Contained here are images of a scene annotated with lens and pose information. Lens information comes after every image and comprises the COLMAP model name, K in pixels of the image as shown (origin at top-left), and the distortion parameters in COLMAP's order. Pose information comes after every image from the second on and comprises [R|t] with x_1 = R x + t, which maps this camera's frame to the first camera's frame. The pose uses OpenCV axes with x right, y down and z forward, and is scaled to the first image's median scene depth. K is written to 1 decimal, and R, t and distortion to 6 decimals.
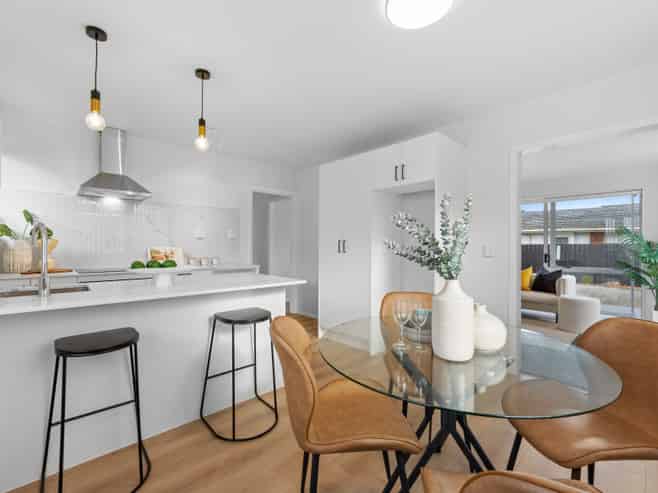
lens RADIAL K [[297.9, 0, 333.4], [0, 297.9, 252.5], [0, 0, 1]] dist [0.004640, 0.000657]
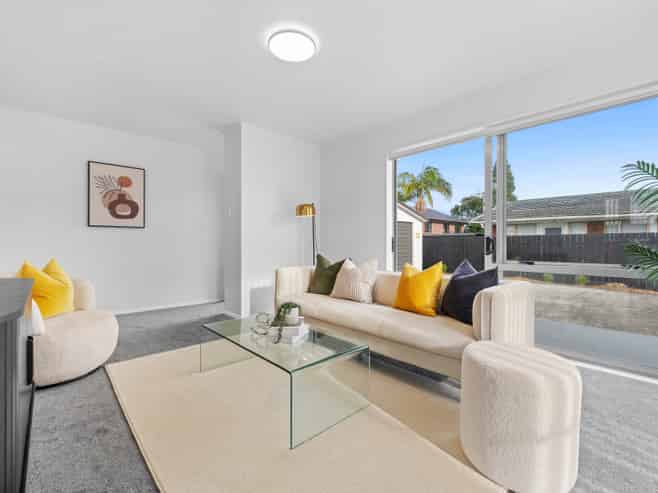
lens RADIAL K [[297.9, 0, 324.4], [0, 297.9, 240.1], [0, 0, 1]] dist [0.004640, 0.000657]
pose [[0.999796, -0.001568, -0.020117, 0.224936], [0.001027, 0.999638, -0.026890, 0.011818], [0.020152, 0.026864, 0.999436, 0.241698]]
